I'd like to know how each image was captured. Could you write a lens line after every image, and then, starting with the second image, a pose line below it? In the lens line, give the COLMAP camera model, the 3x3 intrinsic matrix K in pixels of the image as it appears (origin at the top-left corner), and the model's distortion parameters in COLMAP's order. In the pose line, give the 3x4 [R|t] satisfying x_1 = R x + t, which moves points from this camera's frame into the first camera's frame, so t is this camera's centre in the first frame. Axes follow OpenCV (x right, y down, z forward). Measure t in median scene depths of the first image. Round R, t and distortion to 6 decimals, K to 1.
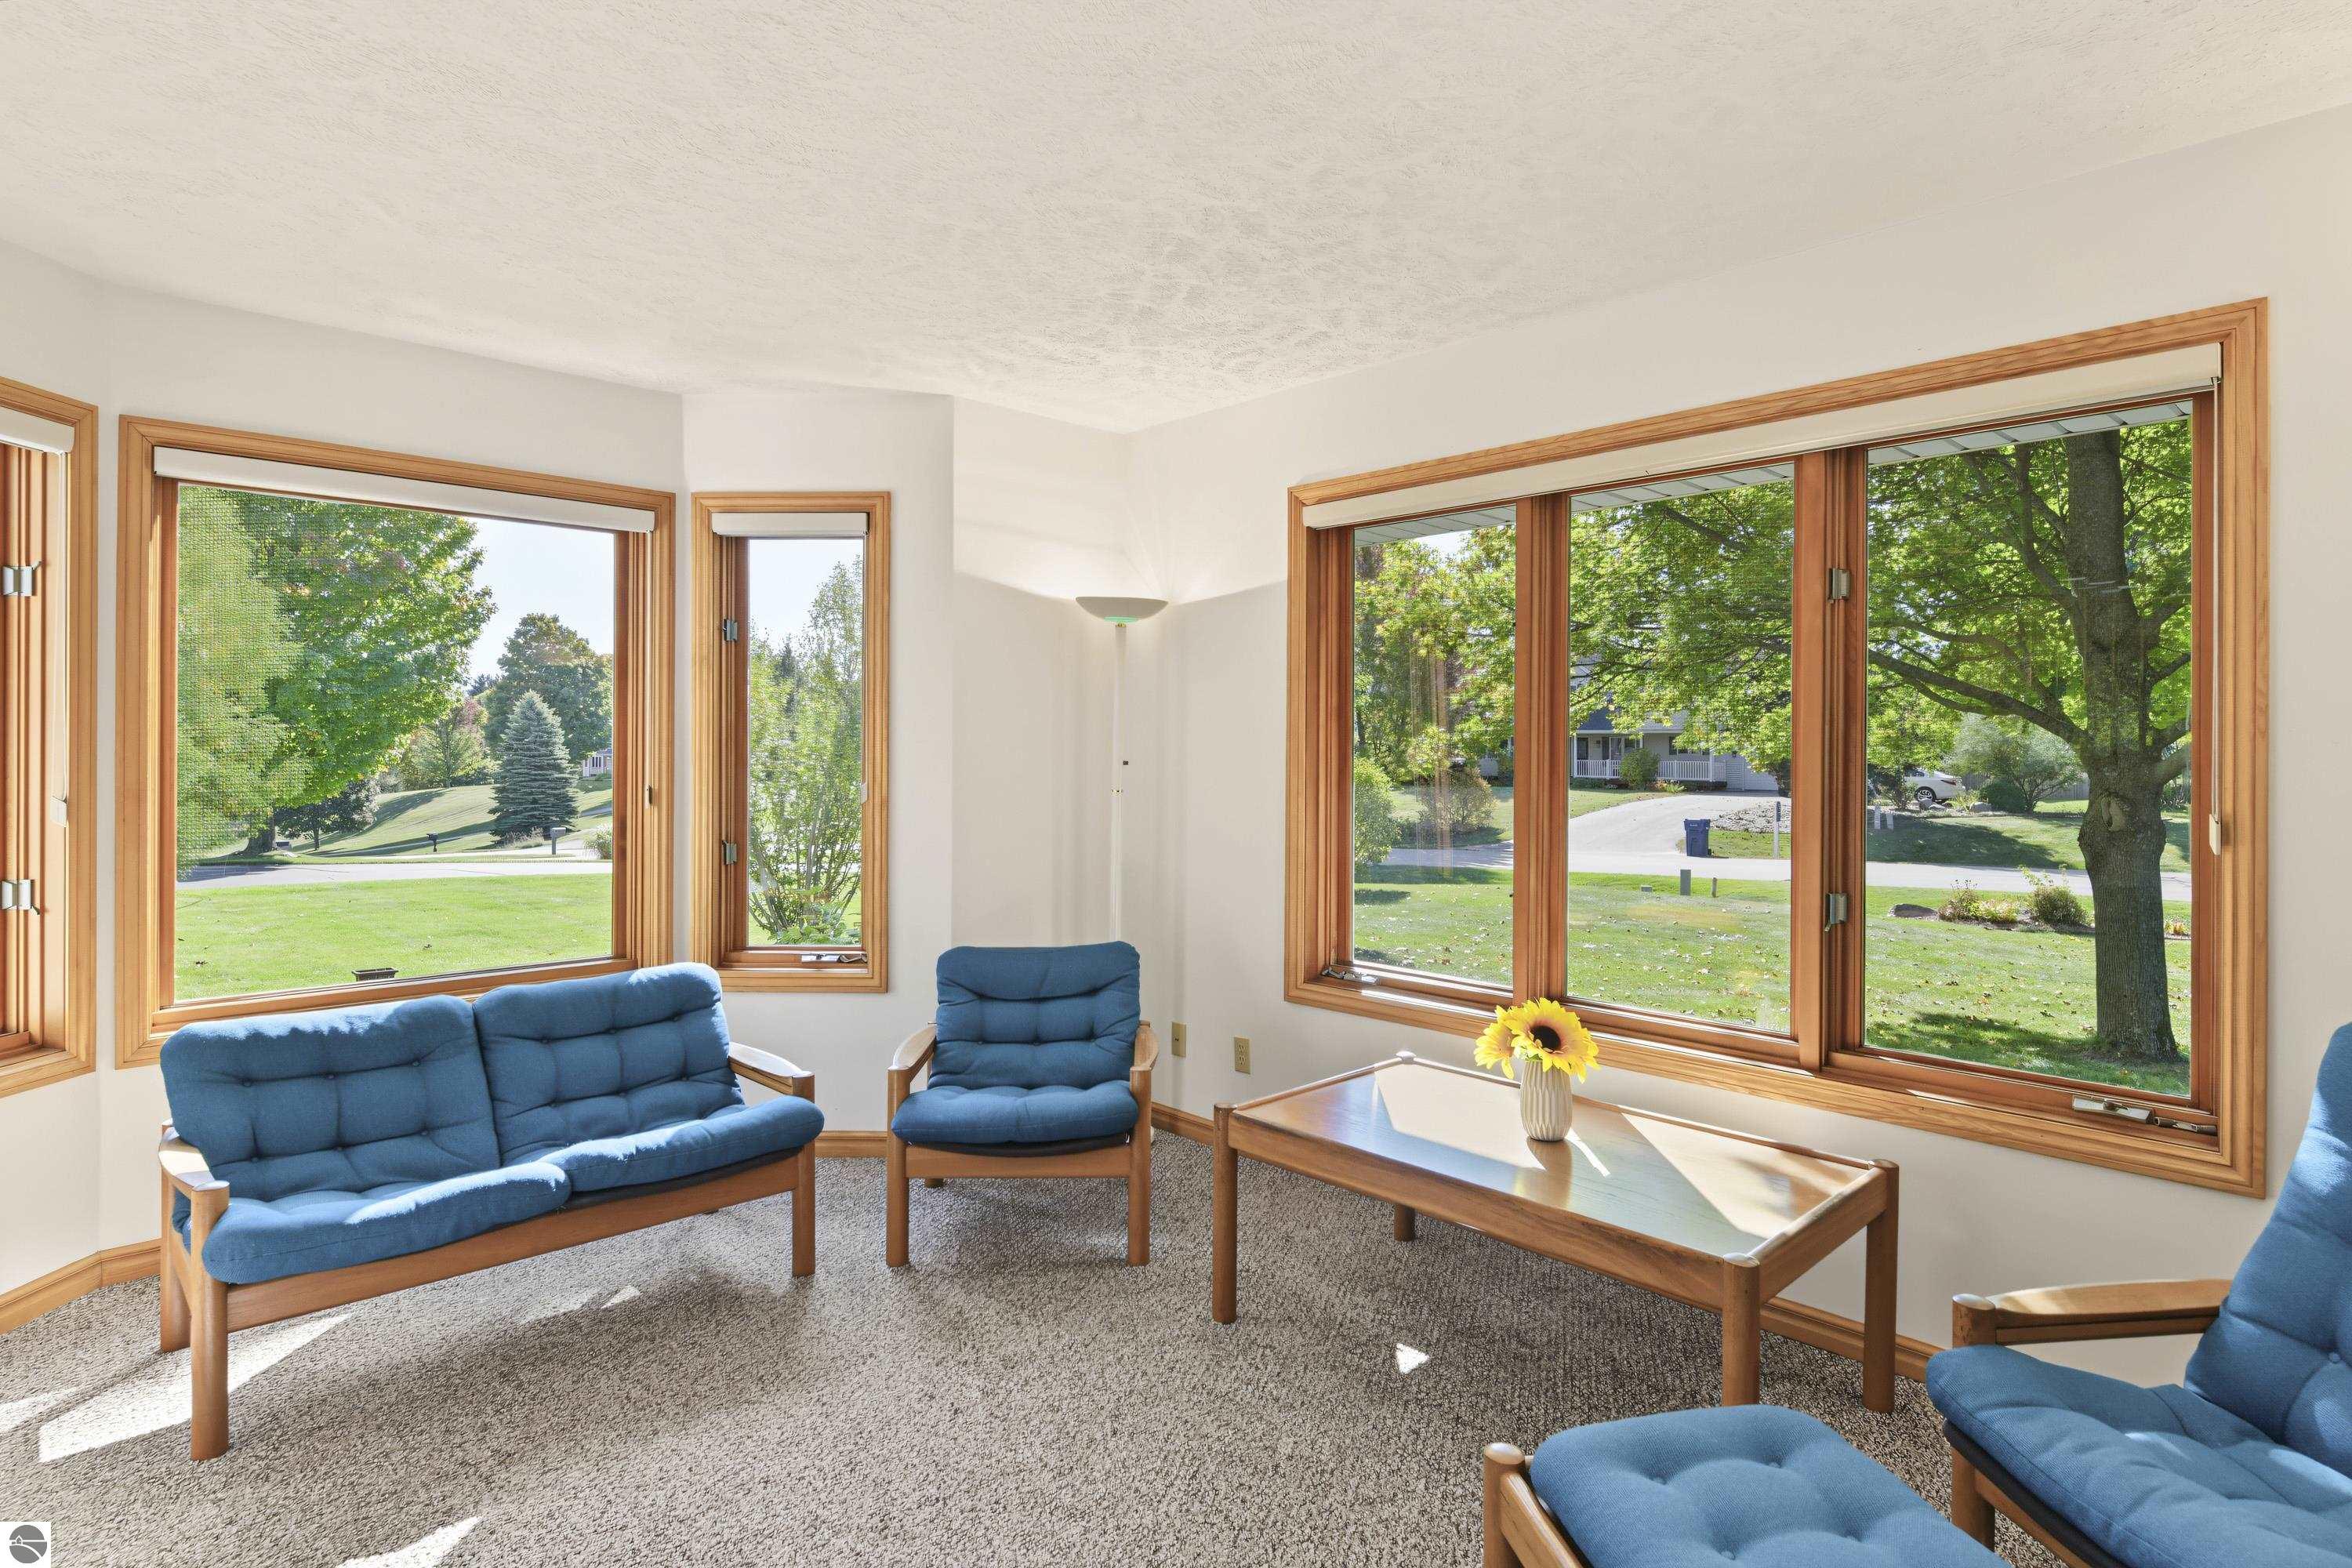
lens RADIAL K [[1236.5, 0, 1192.7], [0, 1236.5, 758.4], [0, 0, 1]] dist [-0.000578, 0.000114]
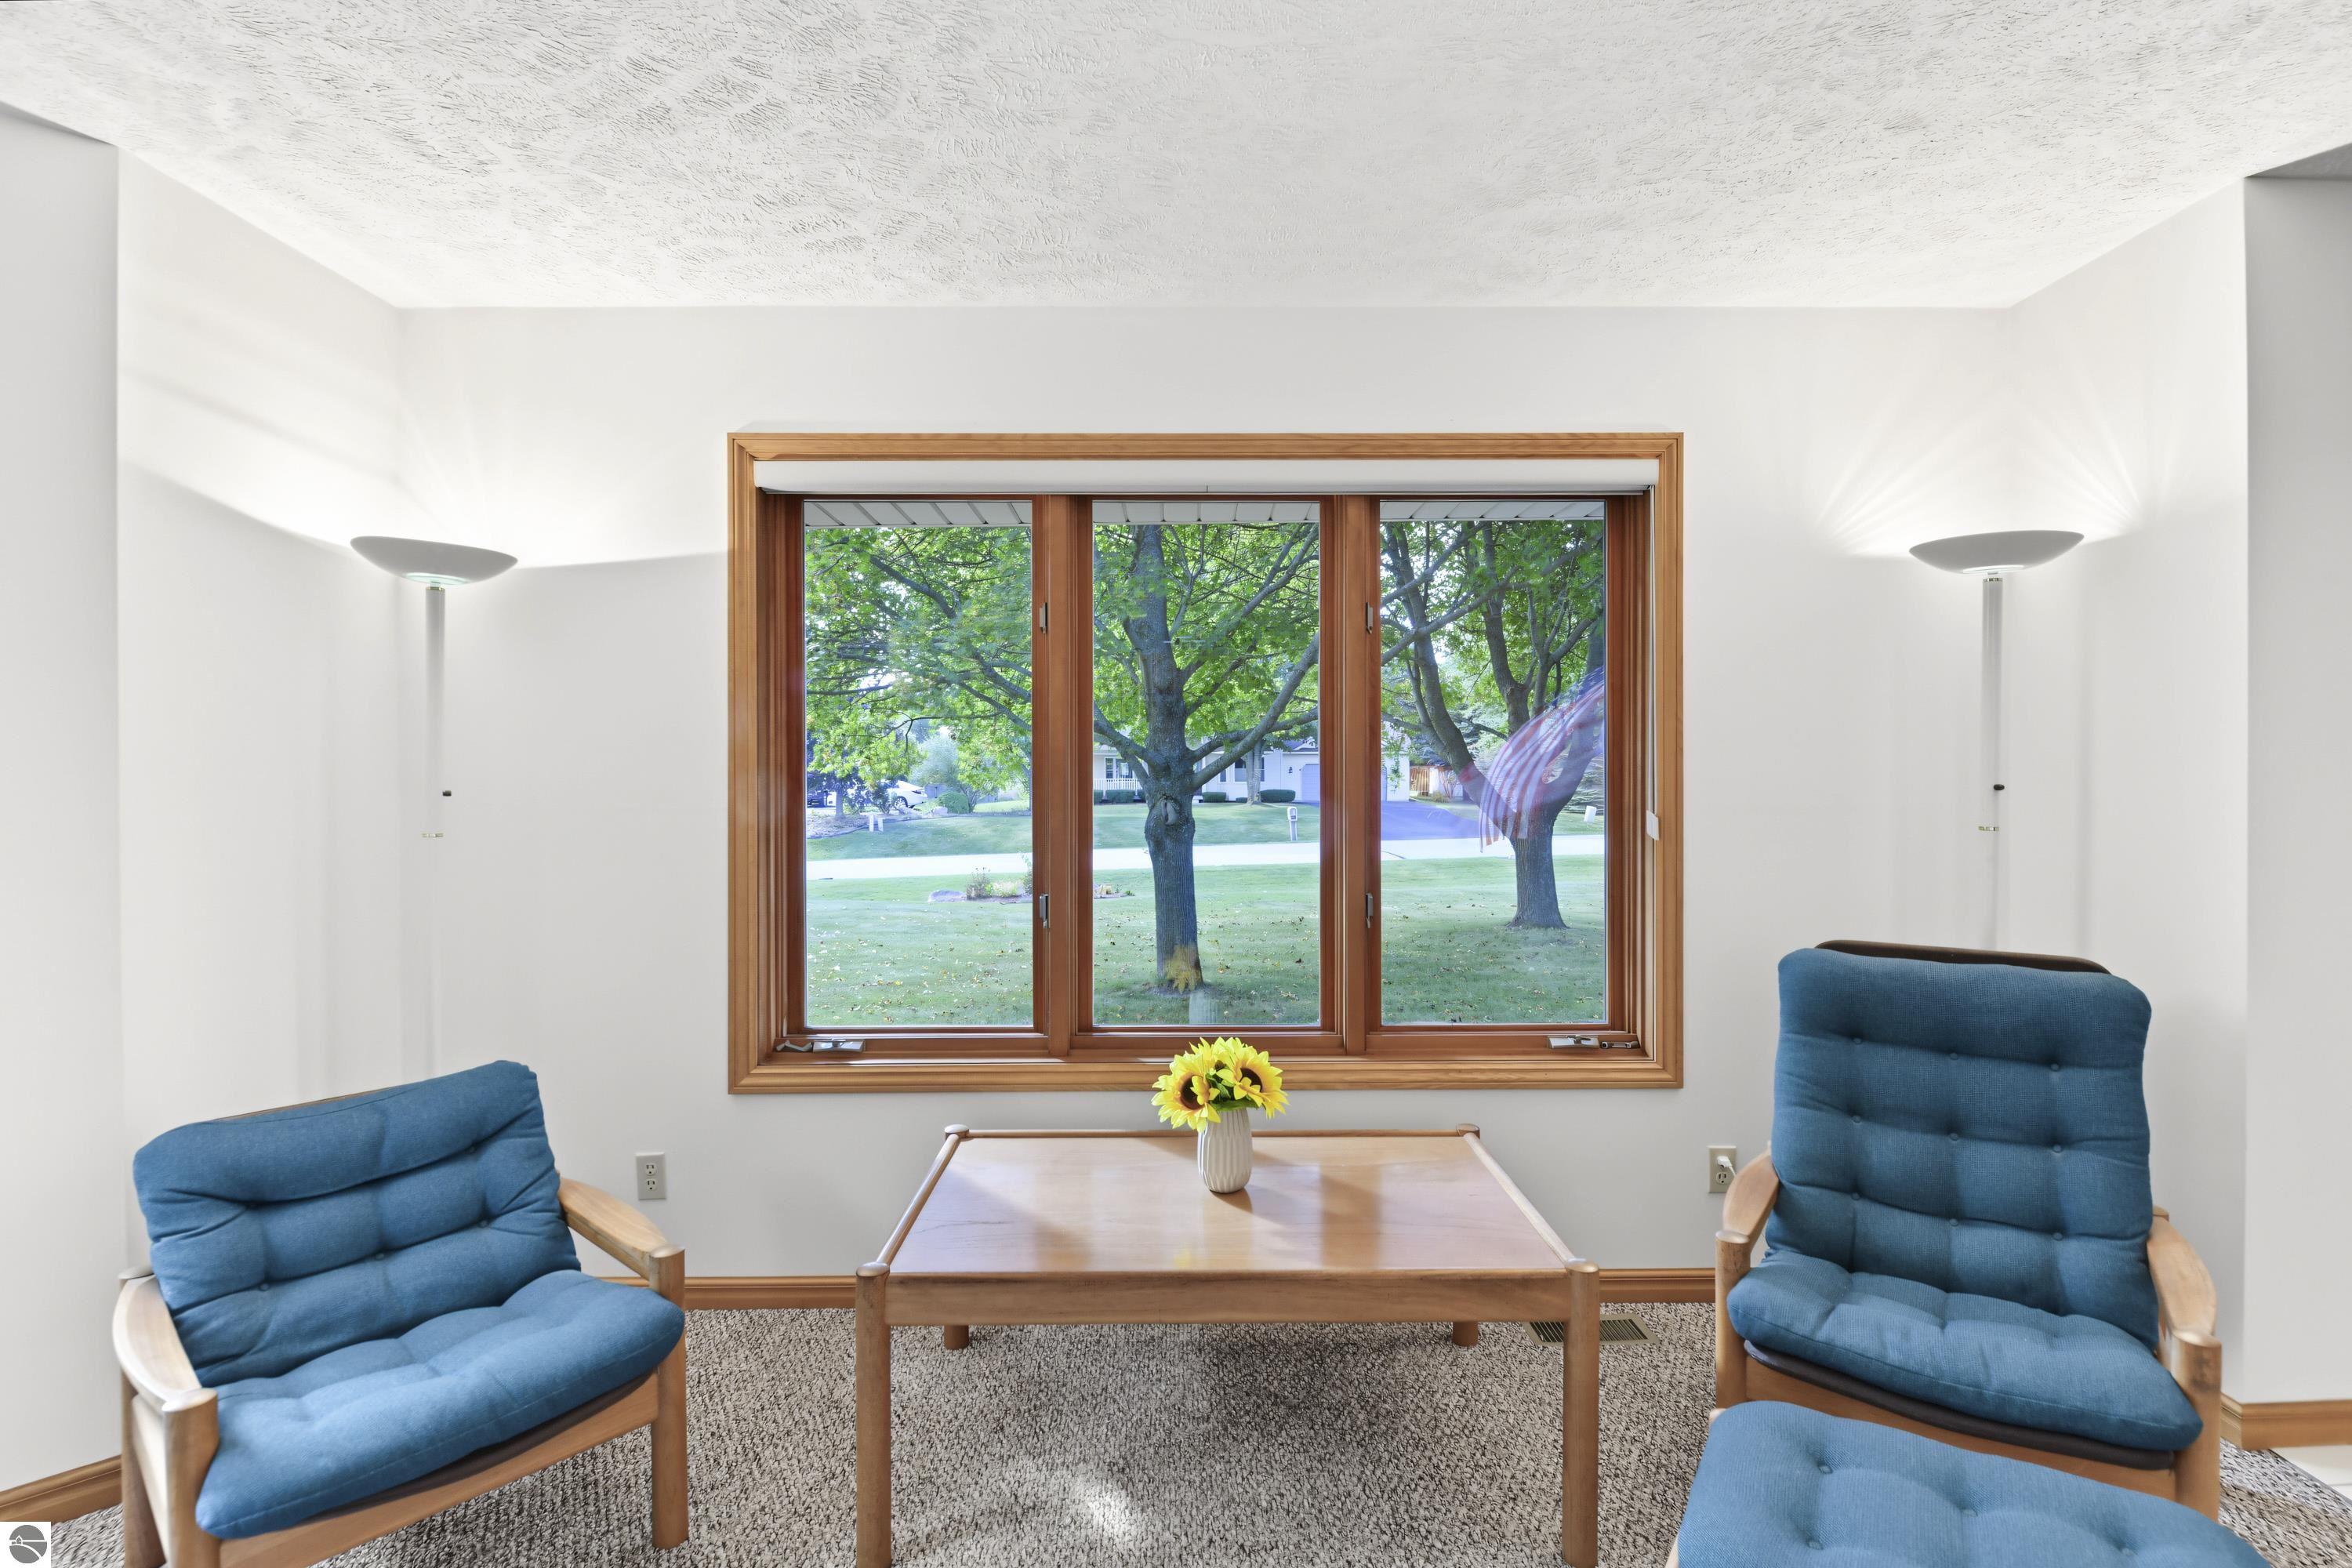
lens RADIAL K [[1082.5, 0, 1176.1], [0, 1082.5, 775.2], [0, 0, 1]] dist [0.002608, -0.013214]
pose [[0.686627, -0.013610, 0.726883, -0.202737], [0.013894, 0.999888, 0.005598, -0.003547], [-0.726877, 0.006255, 0.686739, 0.295847]]
